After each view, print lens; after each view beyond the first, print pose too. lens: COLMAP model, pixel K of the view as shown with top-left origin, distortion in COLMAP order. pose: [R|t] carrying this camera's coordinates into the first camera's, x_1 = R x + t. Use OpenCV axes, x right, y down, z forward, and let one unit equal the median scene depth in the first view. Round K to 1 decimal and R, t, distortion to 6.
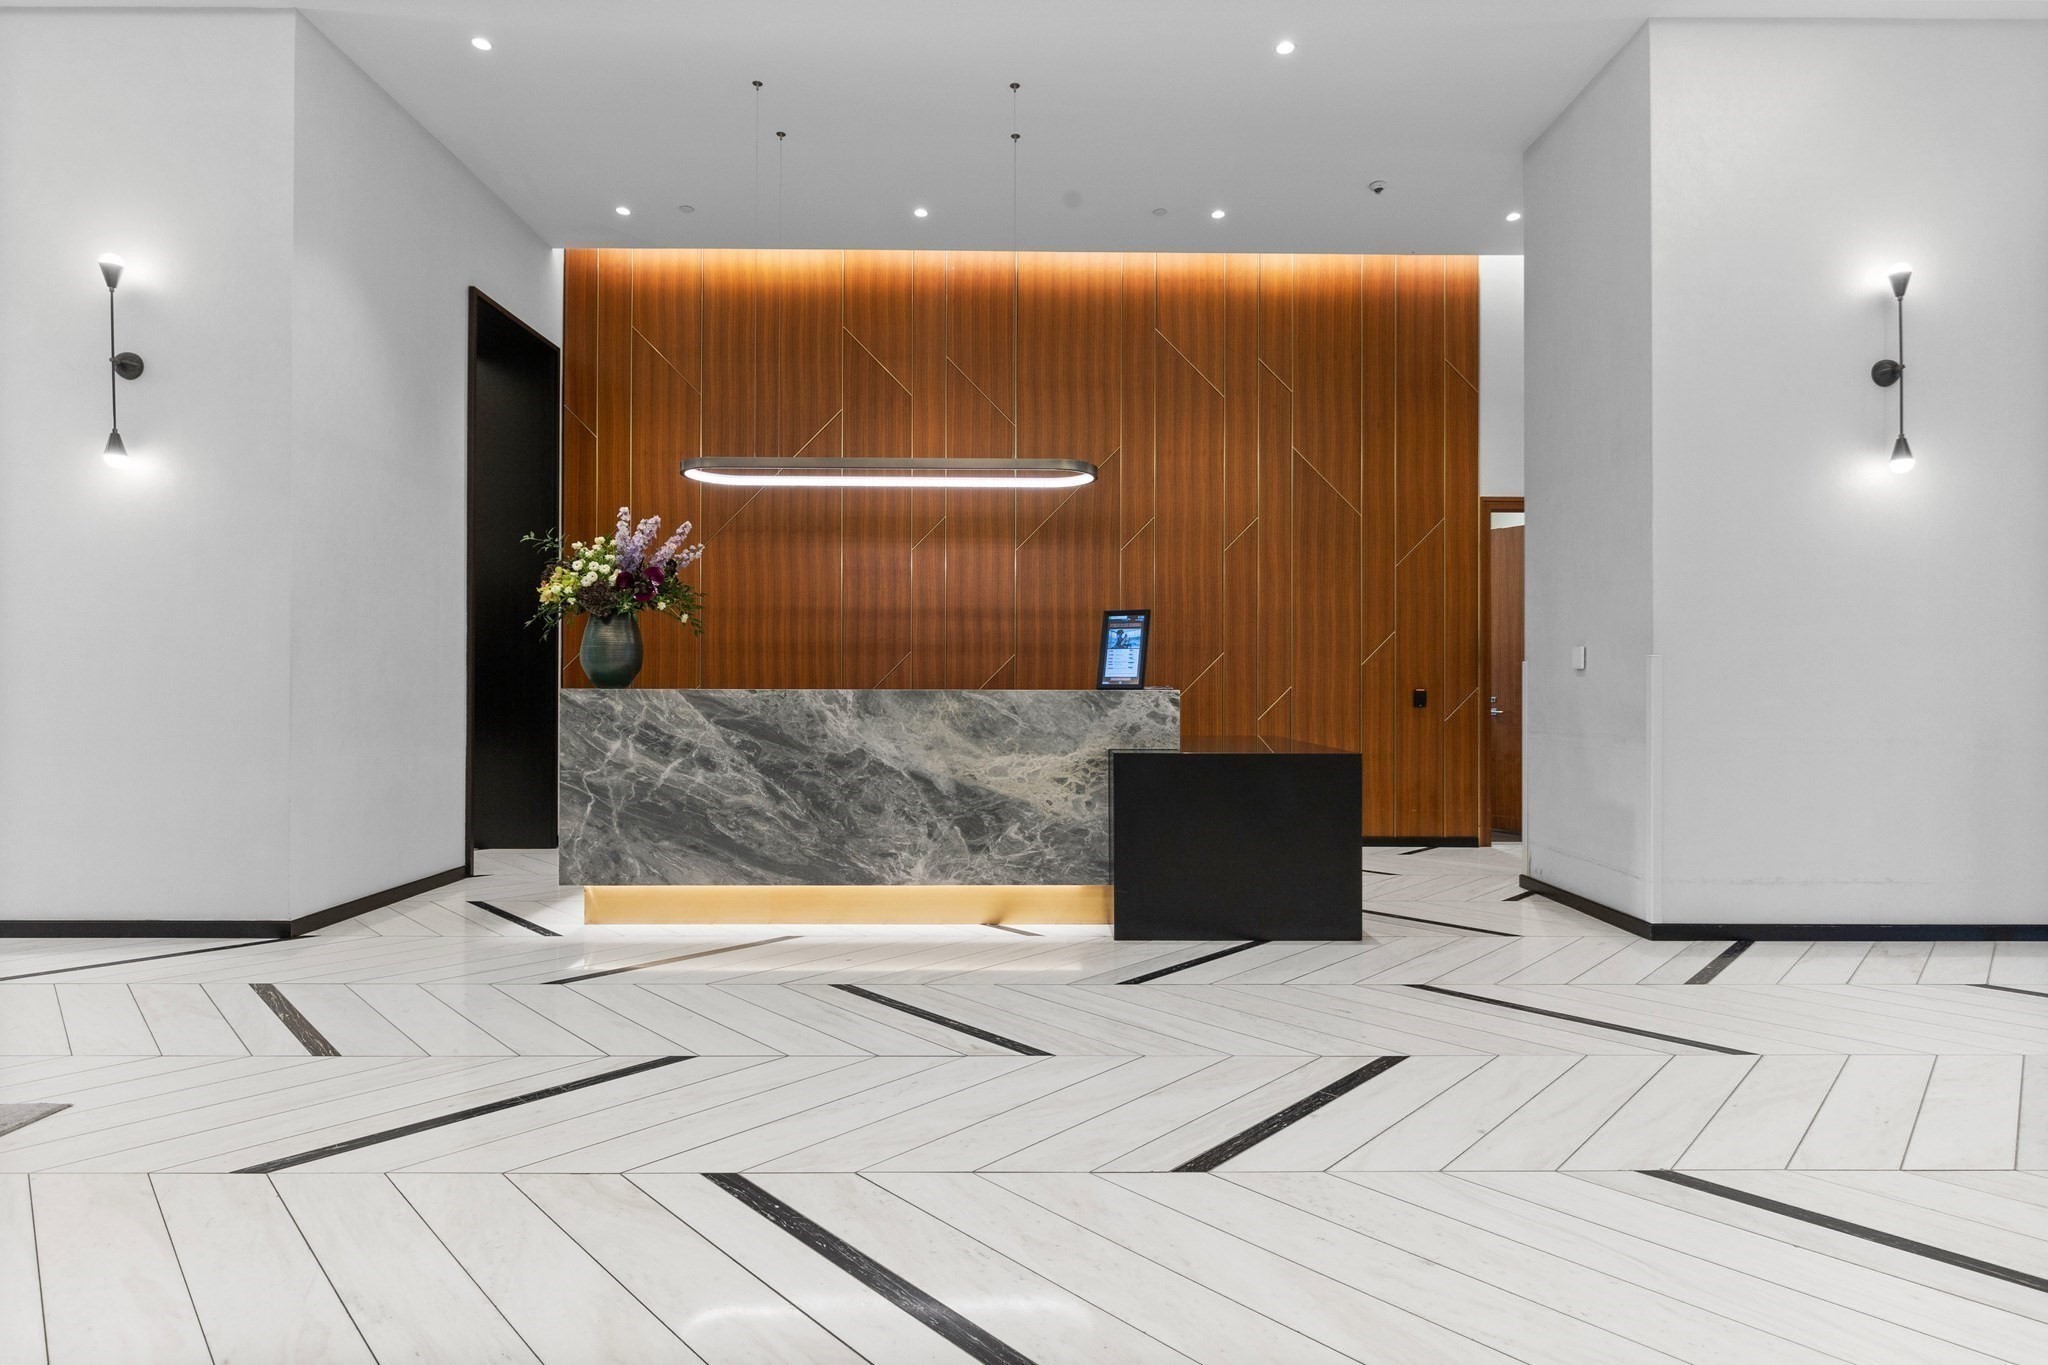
lens RADIAL K [[1044.1, 0, 1025.3], [0, 1044.1, 682.7], [0, 0, 1]] dist [0.000972, 0.001011]
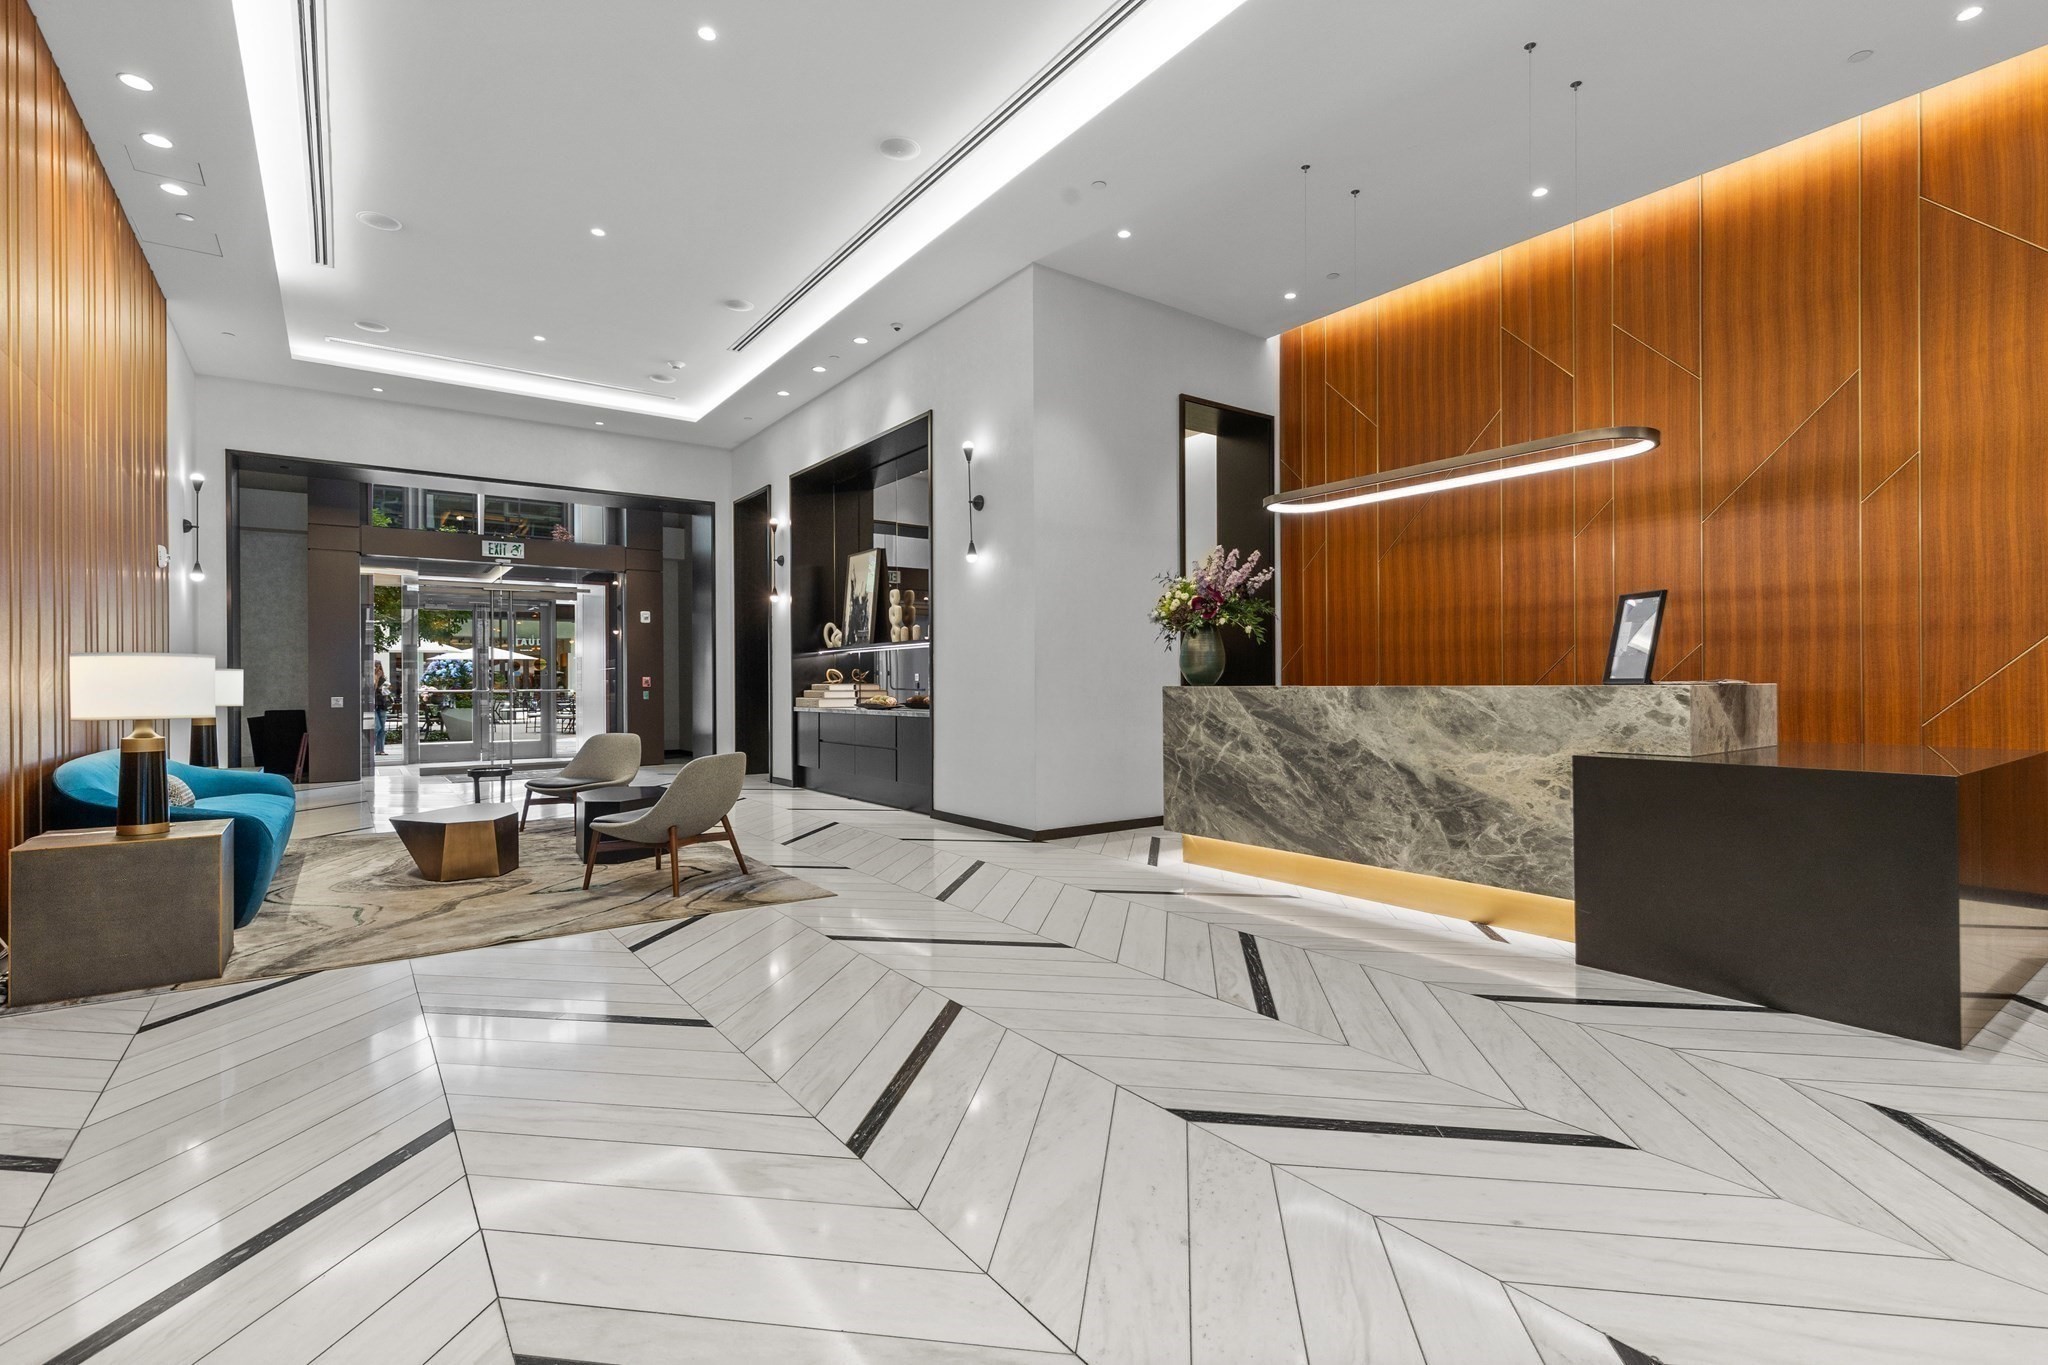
lens RADIAL K [[934.5, 0, 1033.1], [0, 934.5, 685.1], [0, 0, 1]] dist [0.004977, 0.000083]
pose [[0.590047, -0.004843, -0.807355, 0.441004], [0.010975, 0.999938, 0.002022, -0.000230], [0.807294, -0.010054, 0.590063, 0.140594]]
